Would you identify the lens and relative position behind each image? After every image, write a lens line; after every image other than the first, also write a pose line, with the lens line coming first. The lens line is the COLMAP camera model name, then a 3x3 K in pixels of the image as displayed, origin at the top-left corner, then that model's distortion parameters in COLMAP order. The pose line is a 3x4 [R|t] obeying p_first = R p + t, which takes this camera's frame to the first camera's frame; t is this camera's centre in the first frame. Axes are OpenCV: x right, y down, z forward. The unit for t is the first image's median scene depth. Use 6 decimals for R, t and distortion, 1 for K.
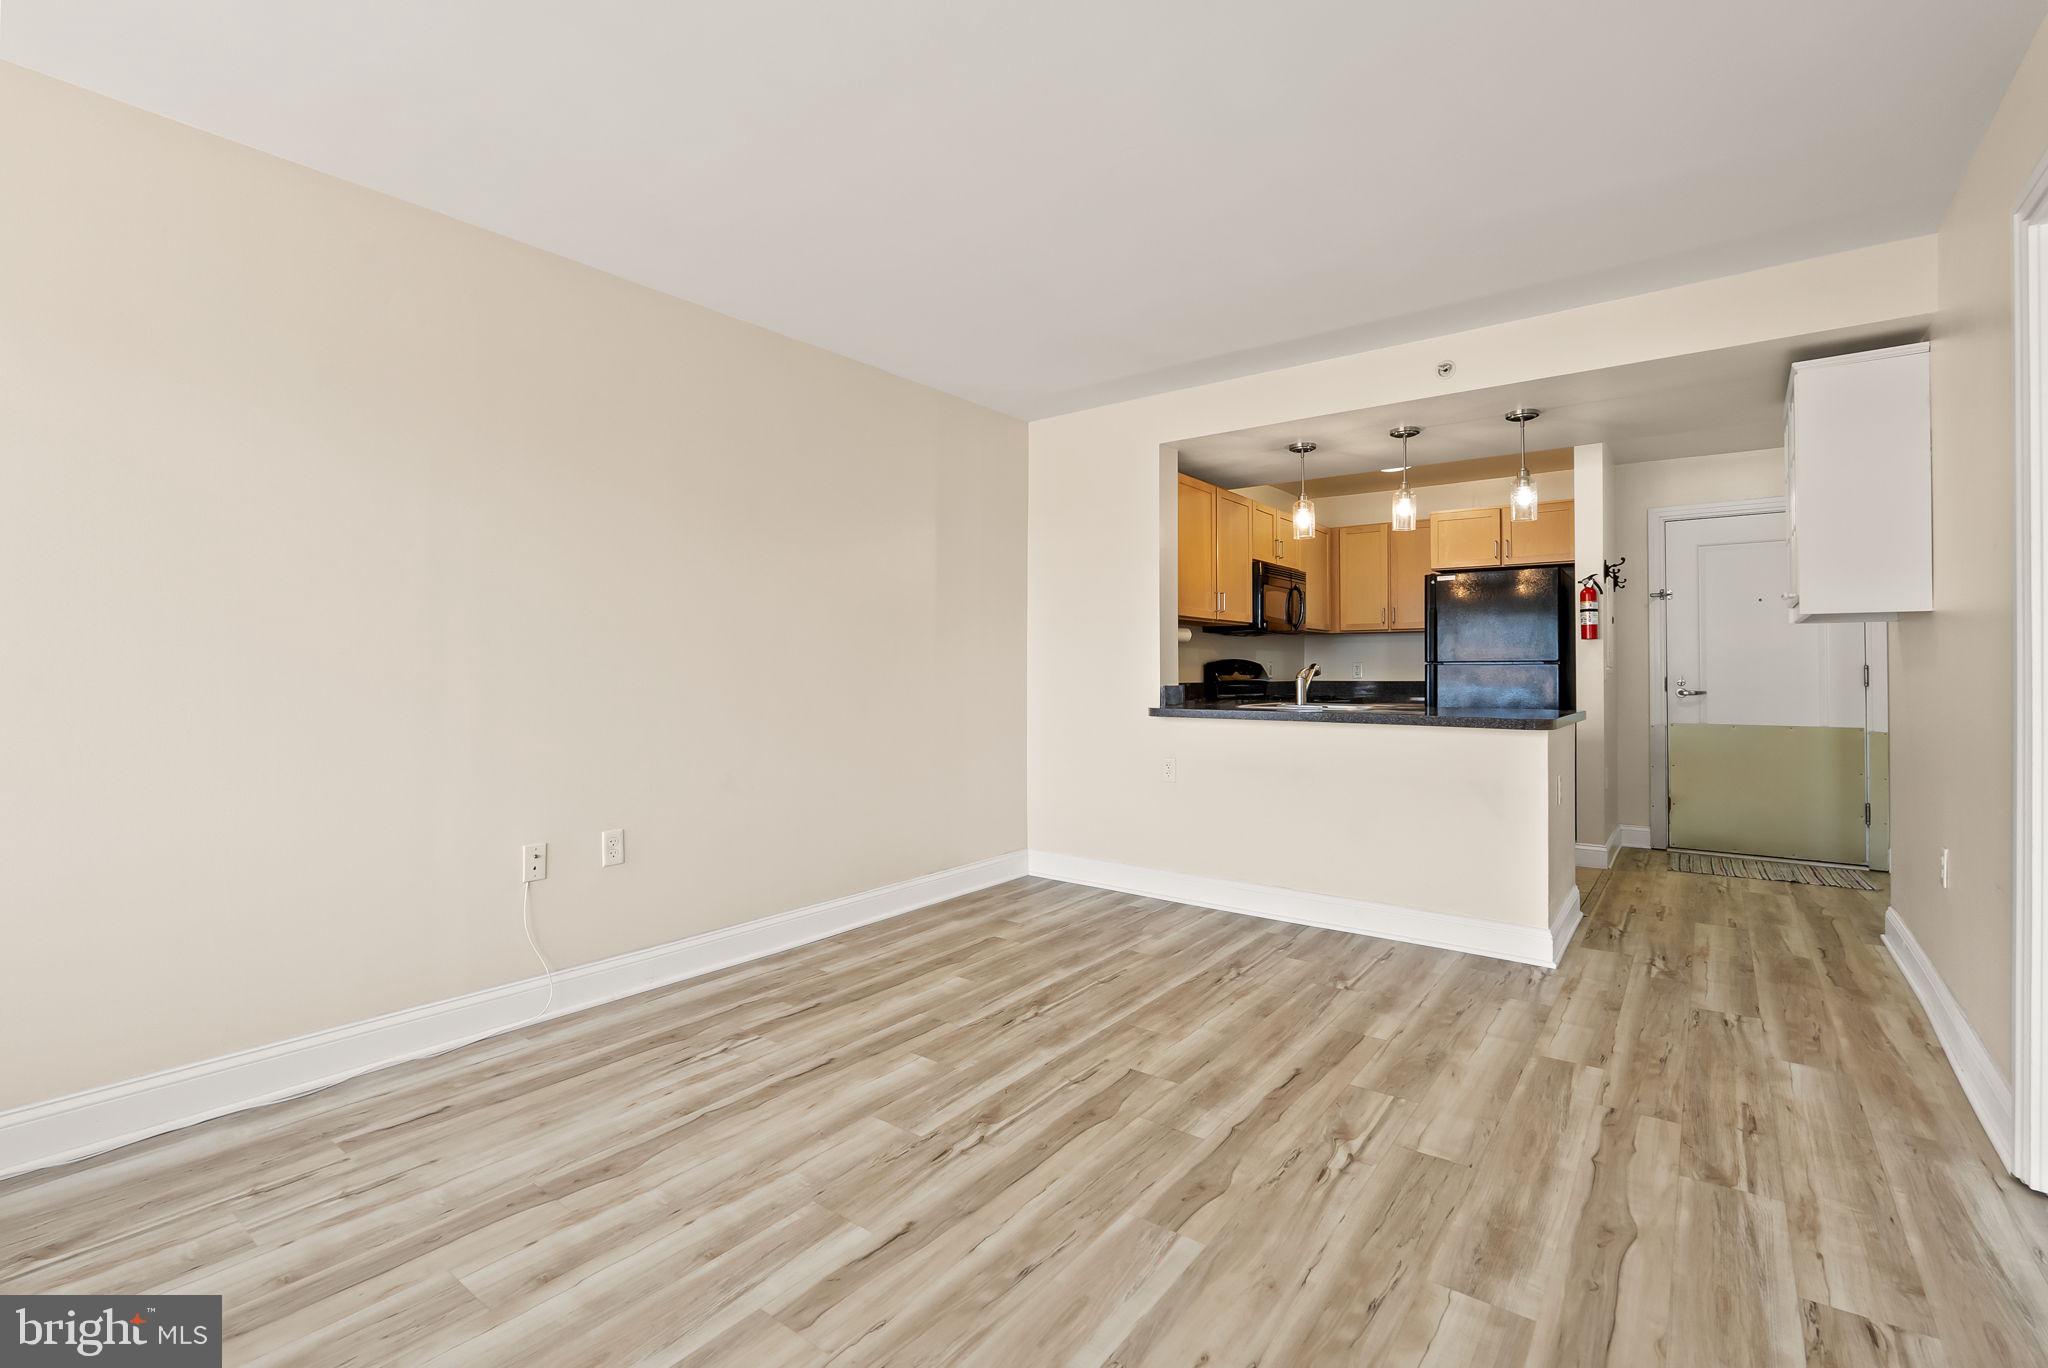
lens RADIAL K [[912.6, 0, 1019.4], [0, 912.6, 656.1], [0, 0, 1]] dist [-0.003628, 0.000426]
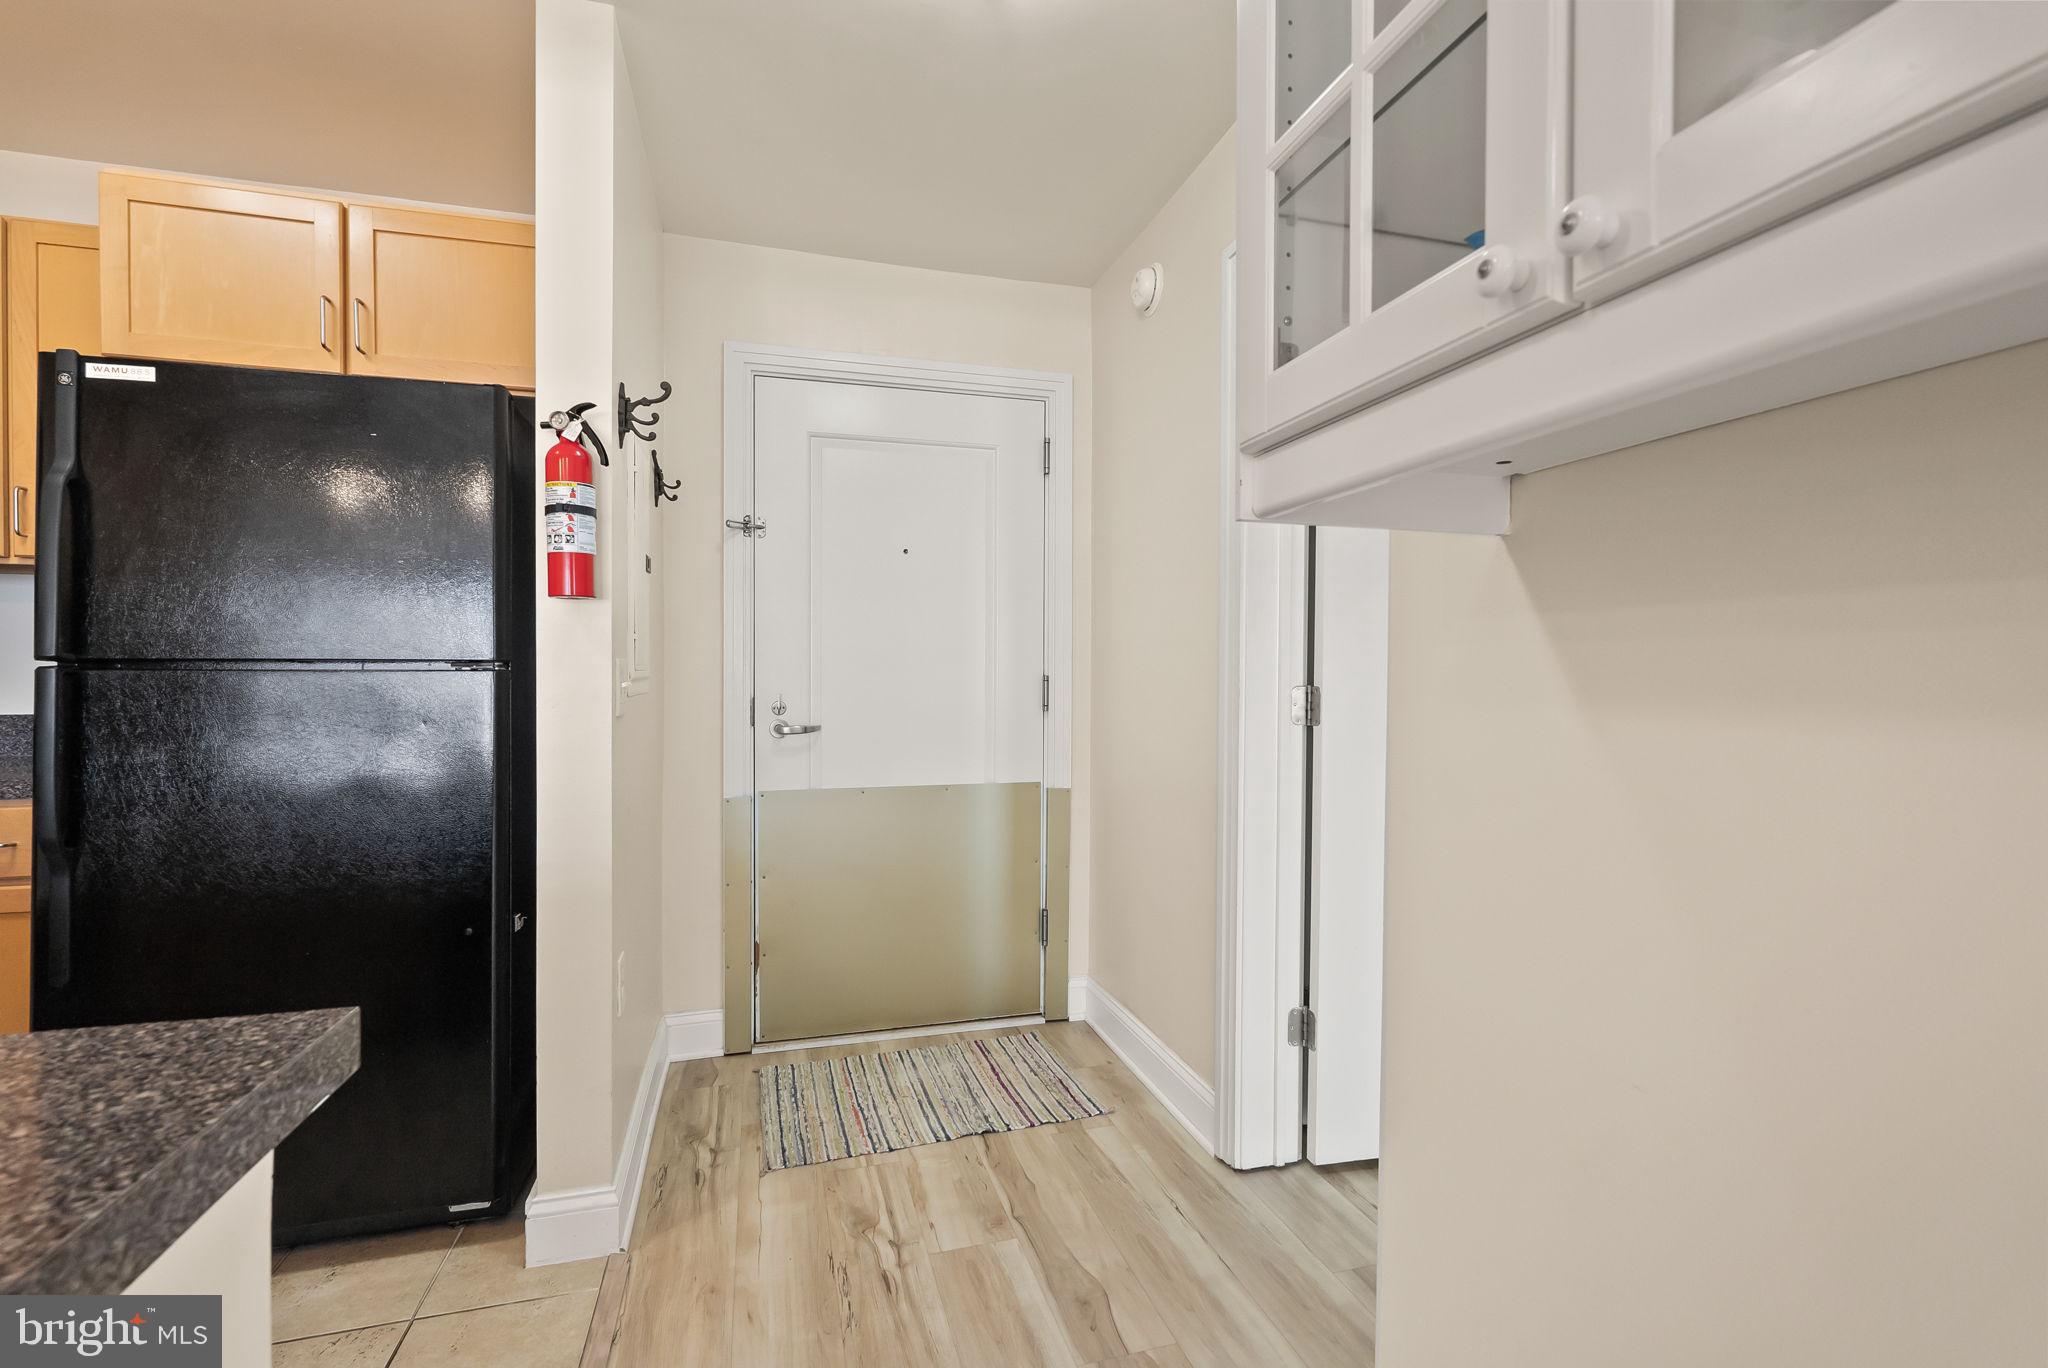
lens RADIAL K [[903.0, 0, 1023.9], [0, 903.0, 687.1], [0, 0, 1]] dist [-0.005429, 0.000512]
pose [[0.597666, -0.010017, 0.801683, 0.817741], [-0.016667, 0.999551, 0.024915, 0.006398], [-0.801572, -0.028253, 0.597230, 1.189735]]
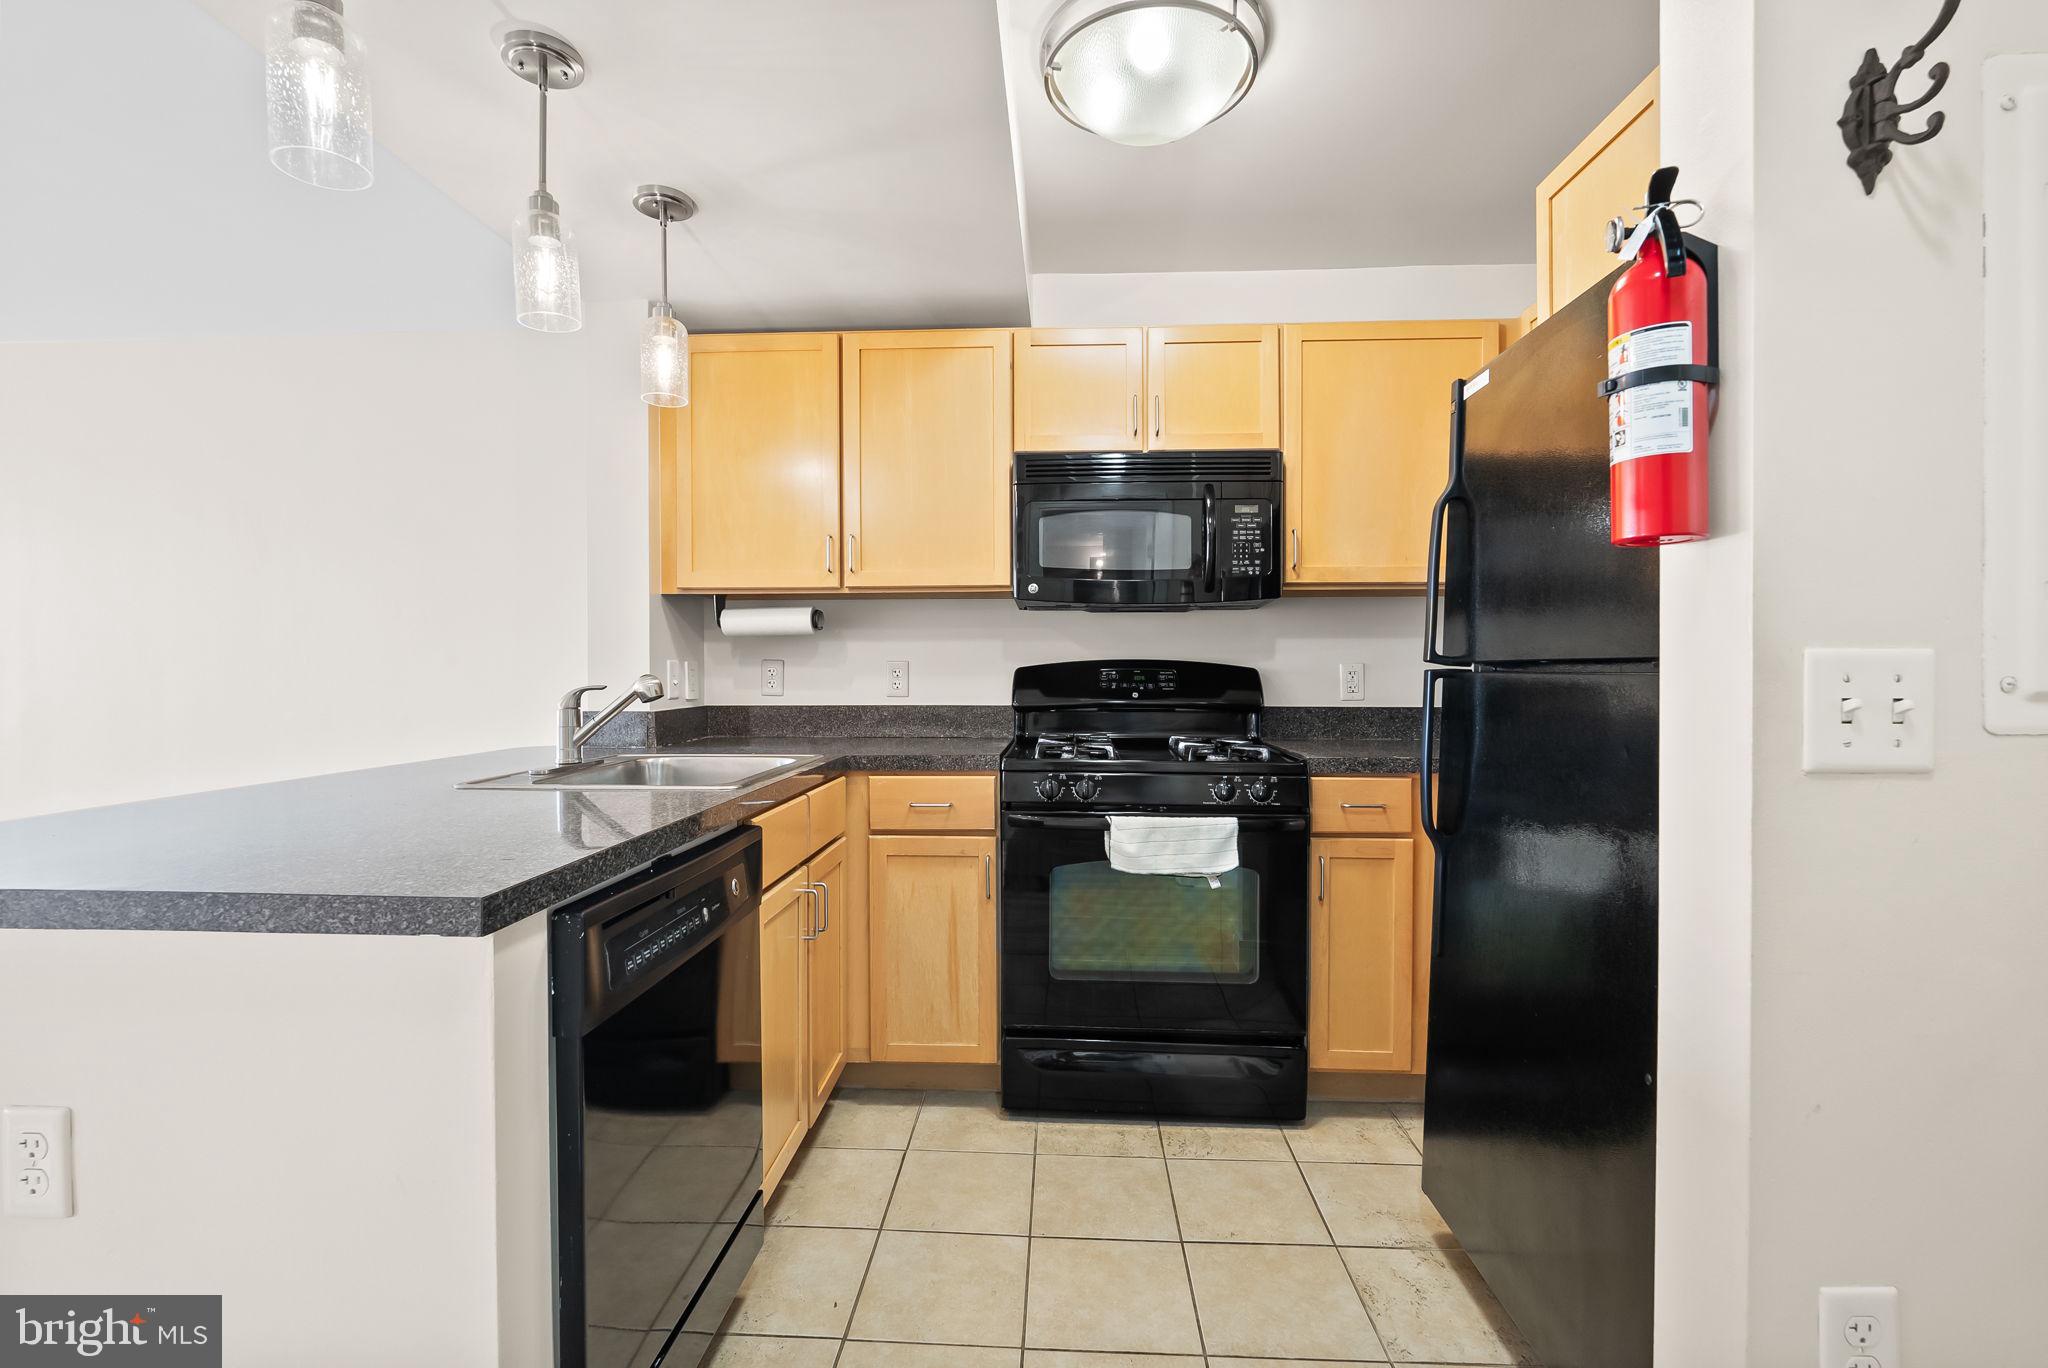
lens RADIAL K [[905.1, 0, 1024.0], [0, 905.1, 676.7], [0, 0, 1]] dist [-0.005814, 0.000381]
pose [[0.569643, 0.006805, -0.821864, 1.254778], [0.015370, 0.999703, 0.018931, 0.006084], [0.821748, -0.023416, 0.569369, 1.412954]]
